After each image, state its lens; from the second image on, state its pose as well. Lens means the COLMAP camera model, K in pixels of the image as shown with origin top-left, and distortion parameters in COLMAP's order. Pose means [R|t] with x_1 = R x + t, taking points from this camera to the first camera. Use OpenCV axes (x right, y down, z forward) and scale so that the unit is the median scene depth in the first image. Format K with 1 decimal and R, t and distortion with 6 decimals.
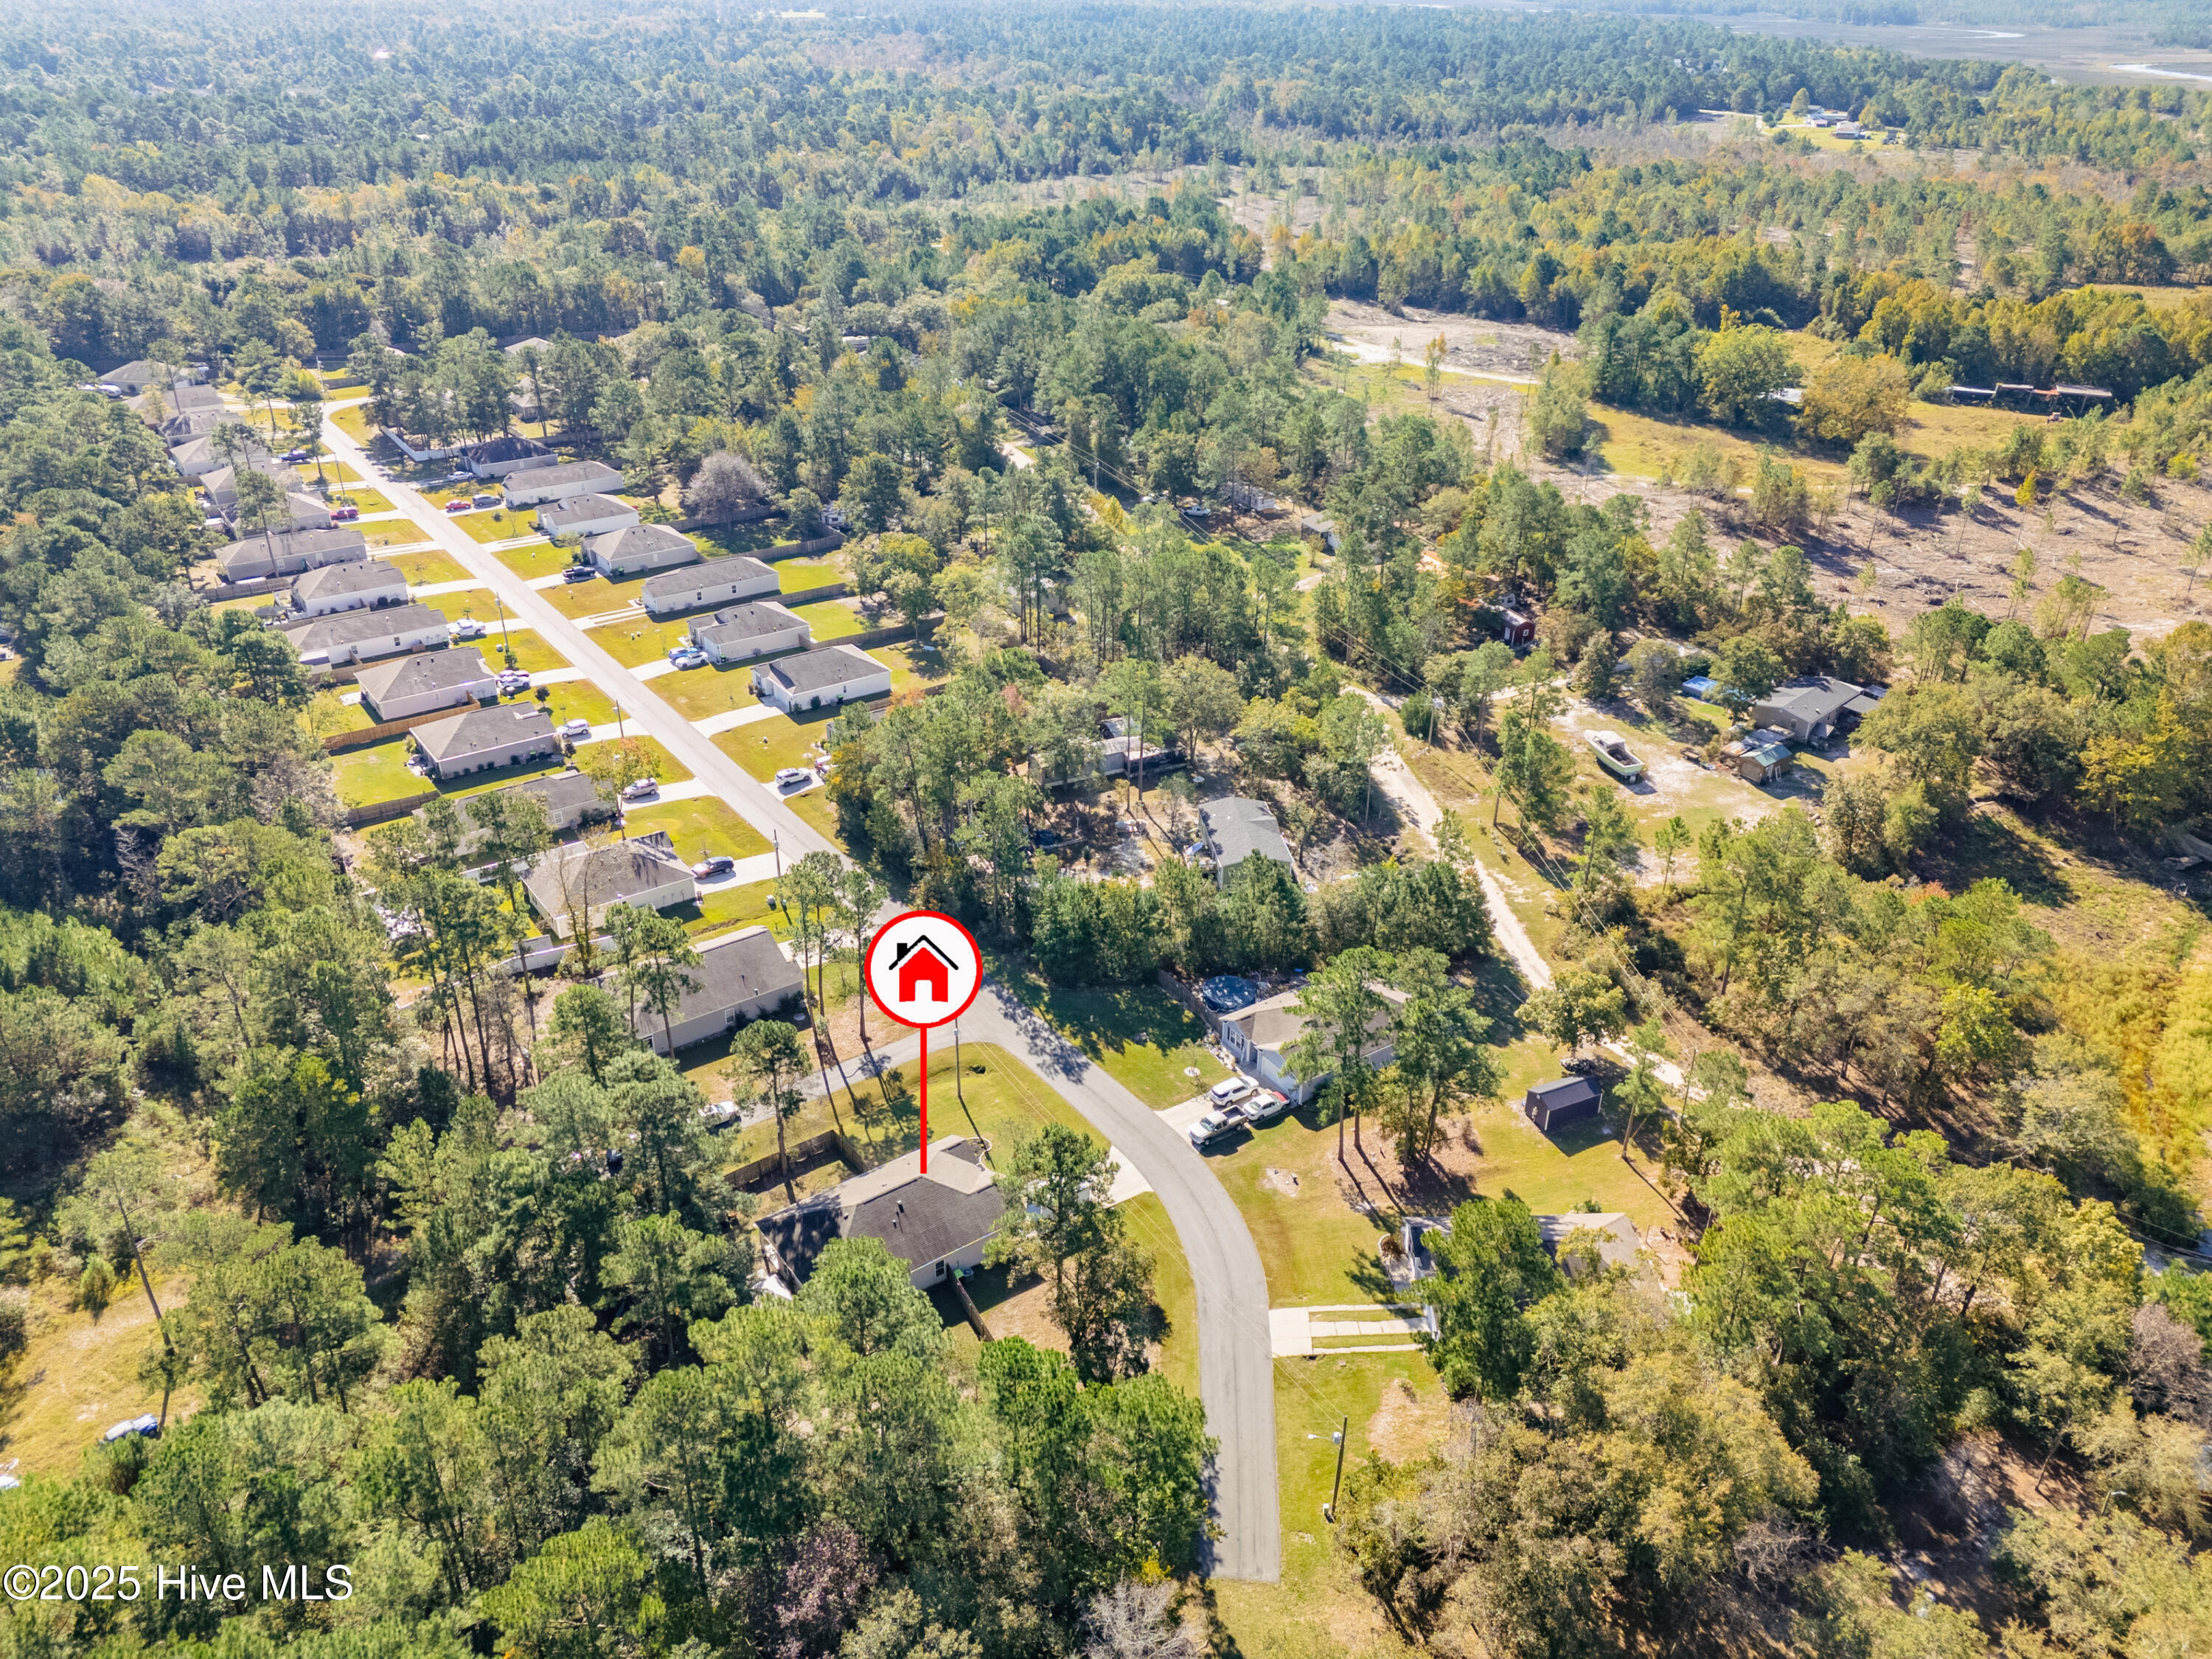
lens RADIAL K [[1633.9, 0, 1116.7], [0, 1633.9, 783.9], [0, 0, 1]] dist [0.066788, -0.048916]
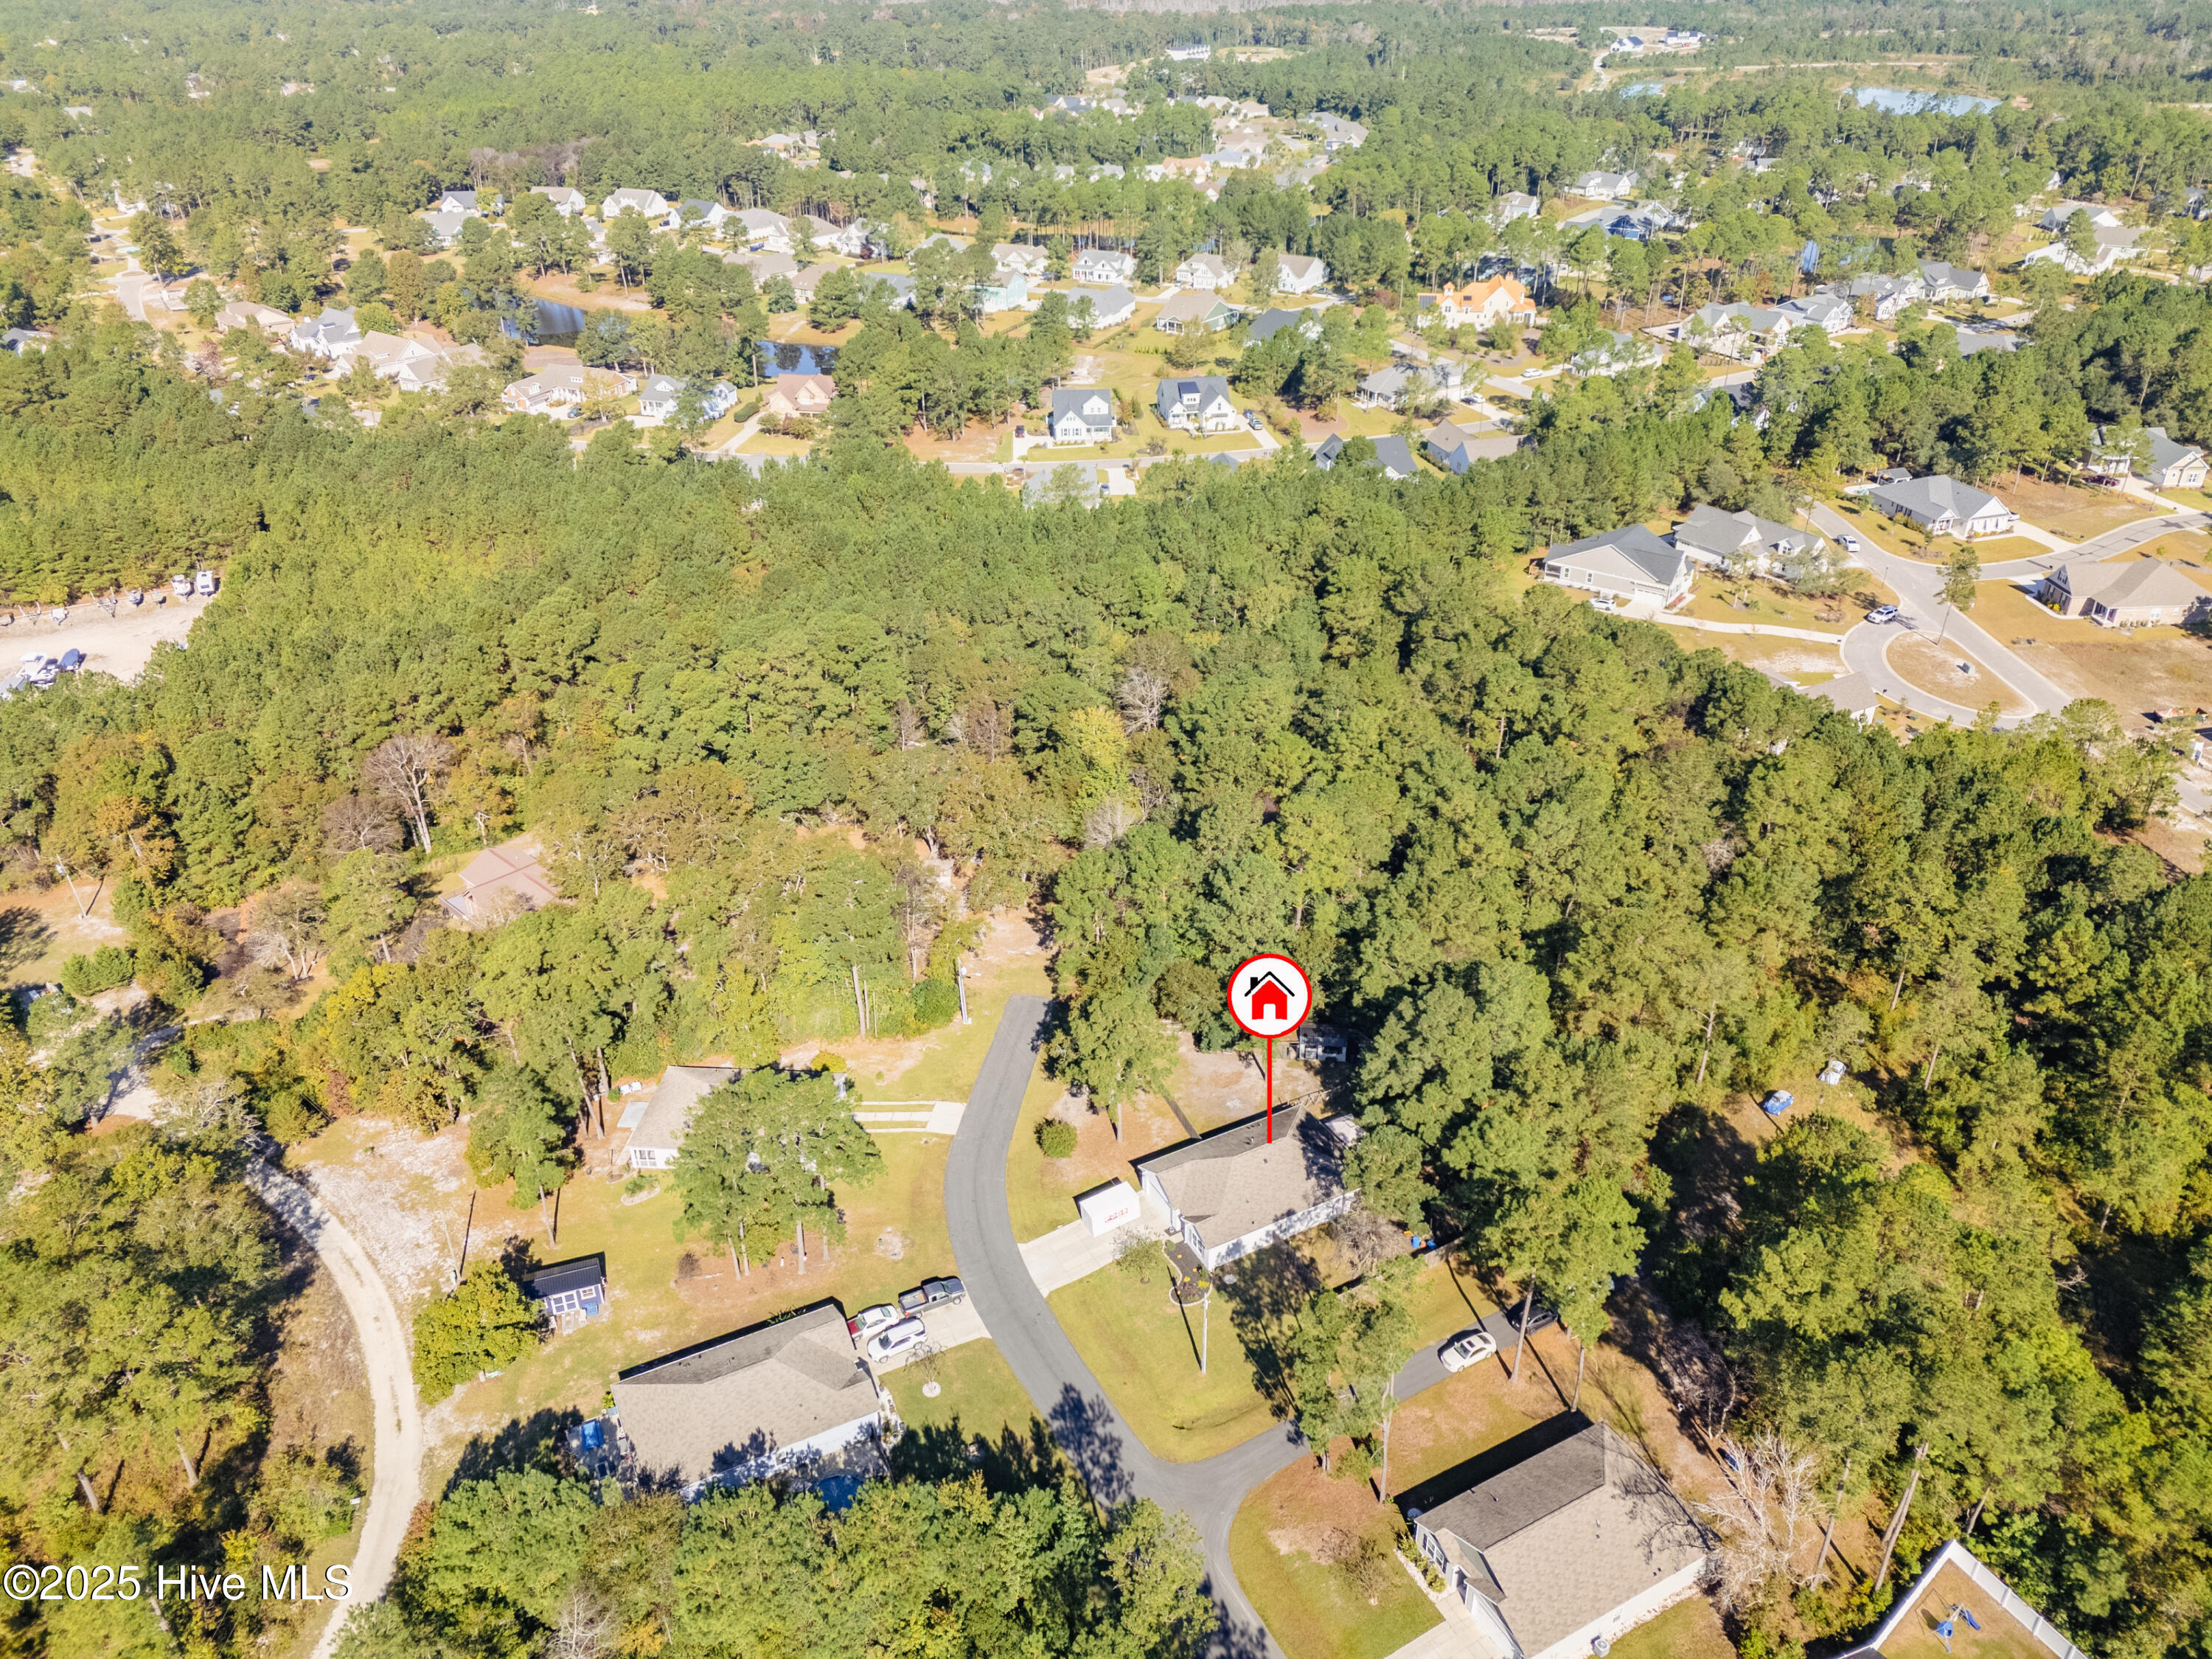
lens RADIAL K [[1633.9, 0, 1119.6], [0, 1633.9, 816.7], [0, 0, 1]] dist [0.066788, -0.048916]
pose [[-0.992328, -0.064797, 0.105295, -0.063613], [0.051614, 0.556774, 0.829059, -0.362497], [-0.112346, 0.828133, -0.549158, 0.627891]]
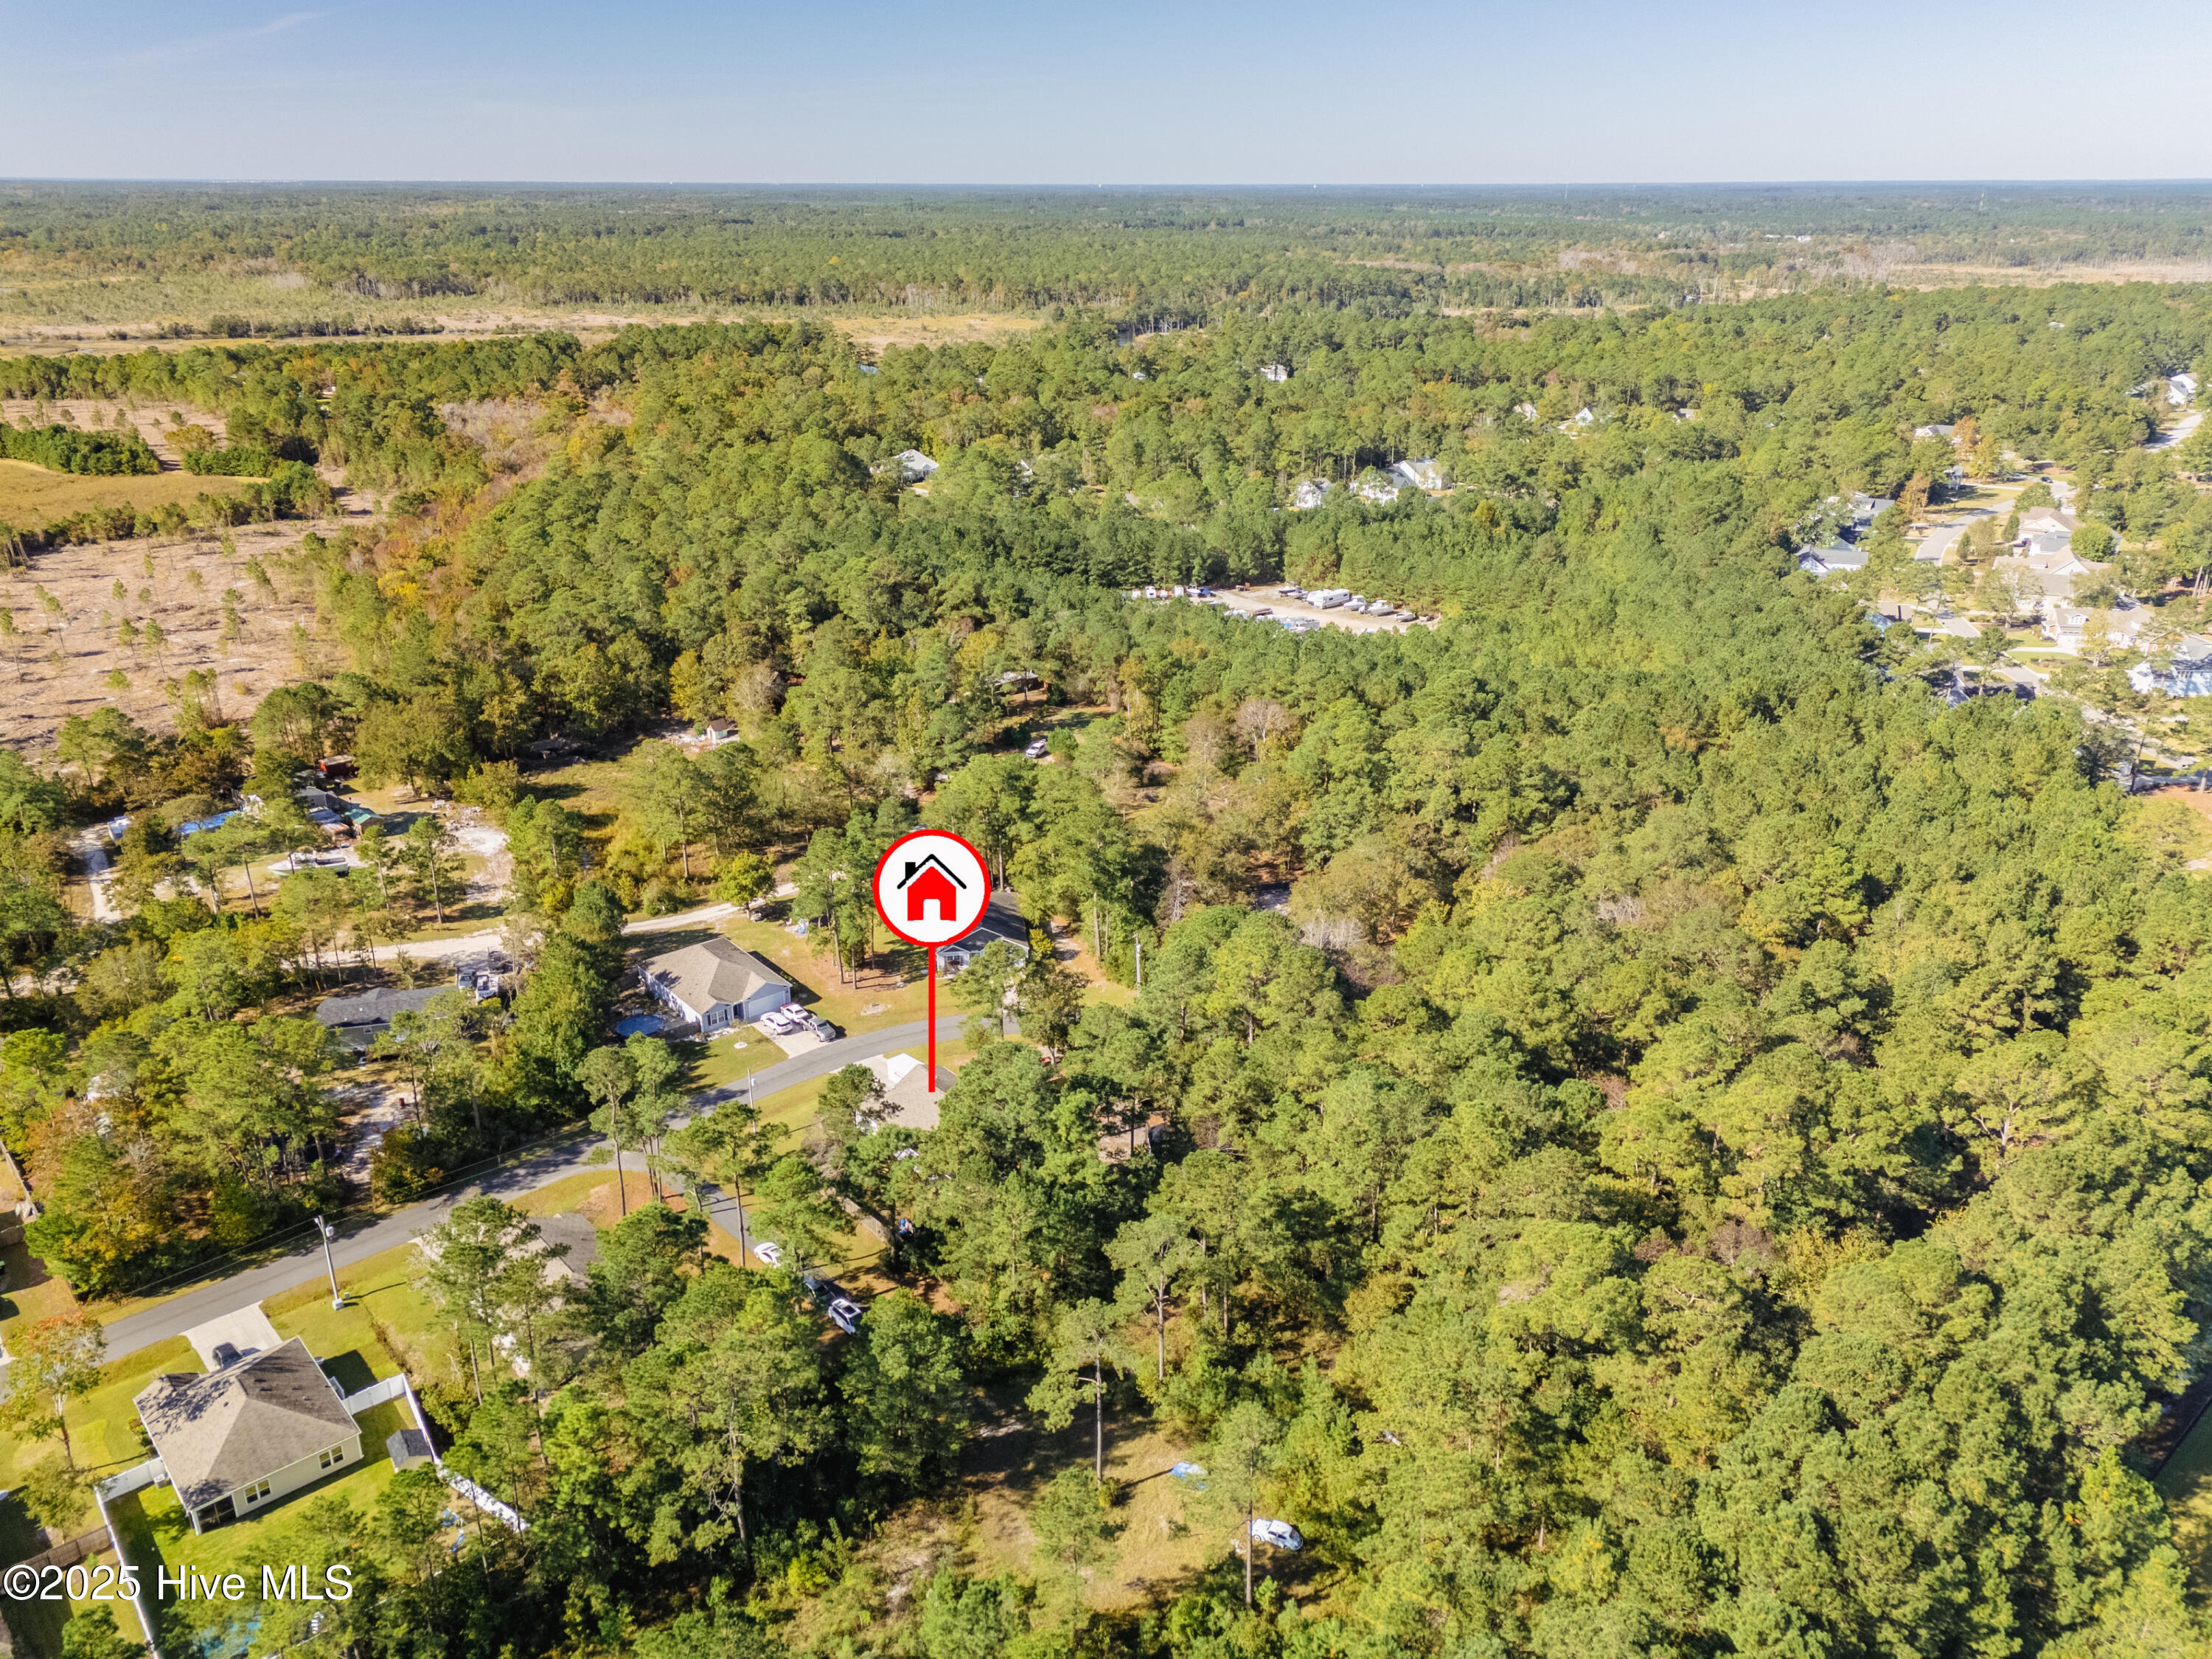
lens RADIAL K [[1633.9, 0, 1105.2], [0, 1633.9, 820.6], [0, 0, 1]] dist [0.066788, -0.048916]
pose [[-0.092058, -0.371194, 0.923981, -0.559773], [0.447599, 0.813464, 0.371391, -0.159041], [-0.889483, 0.447763, 0.091261, 0.288575]]
